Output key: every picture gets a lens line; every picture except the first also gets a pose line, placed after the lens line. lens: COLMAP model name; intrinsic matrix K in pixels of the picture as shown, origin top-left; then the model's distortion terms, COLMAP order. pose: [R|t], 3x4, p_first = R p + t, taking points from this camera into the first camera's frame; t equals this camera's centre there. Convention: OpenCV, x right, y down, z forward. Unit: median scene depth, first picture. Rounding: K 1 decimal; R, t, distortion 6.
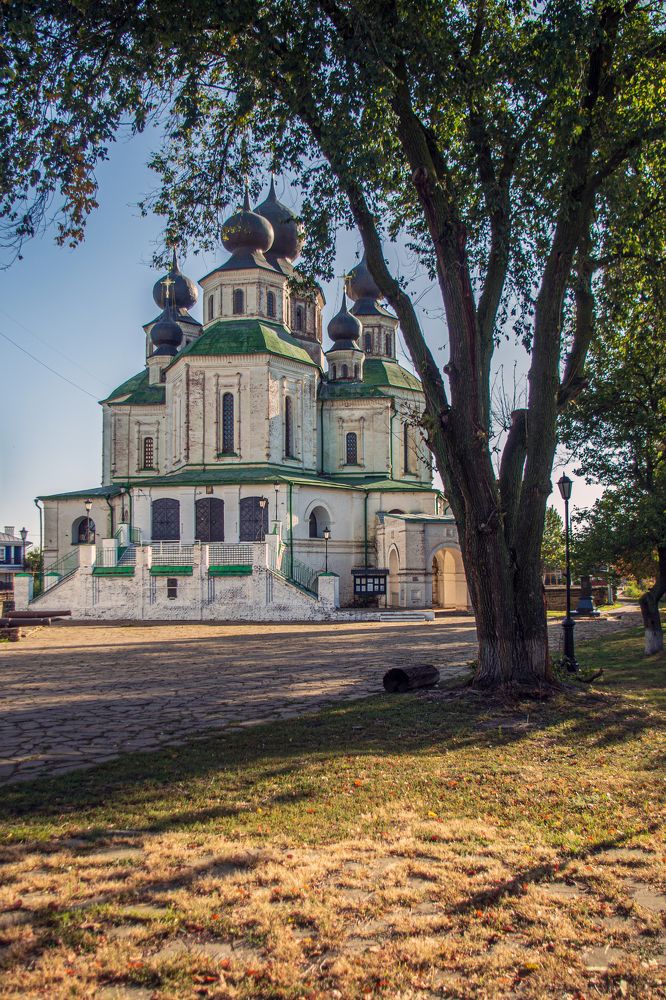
lens RADIAL K [[811.6, 0, 333.0], [0, 811.6, 502.0], [0, 0, 1]] dist [-0.060848, 0.000613]
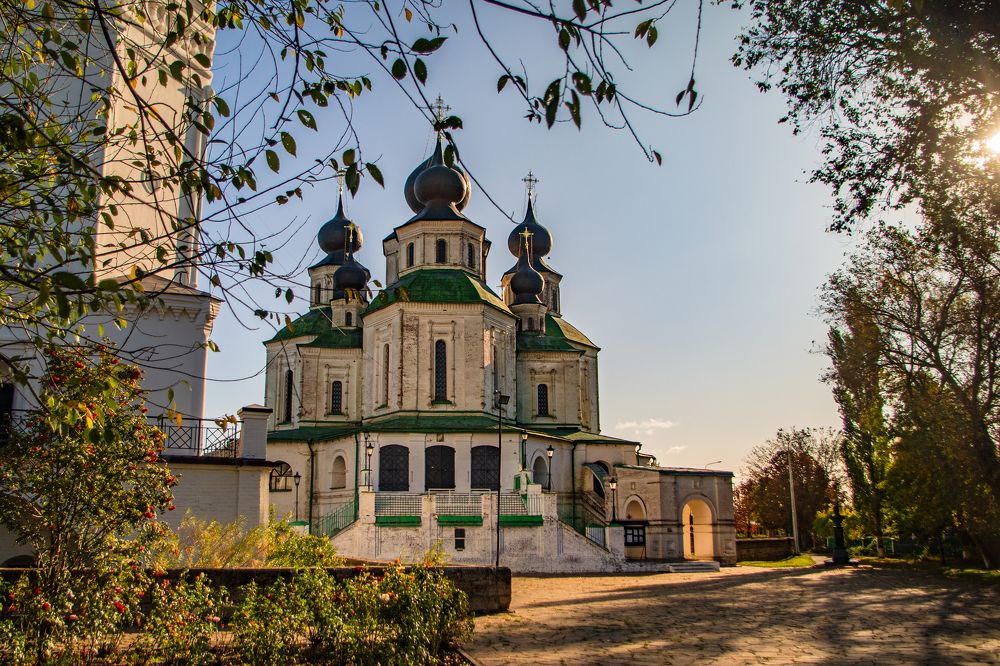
lens RADIAL K [[811.6, 0, 499.5], [0, 811.6, 332.2], [0, 0, 1]] dist [-0.060848, 0.000613]
pose [[0.984272, 0.047517, 0.170151, -0.232313], [-0.021904, 0.988541, -0.149355, 0.003702], [-0.175298, 0.143279, 0.974034, 0.009052]]
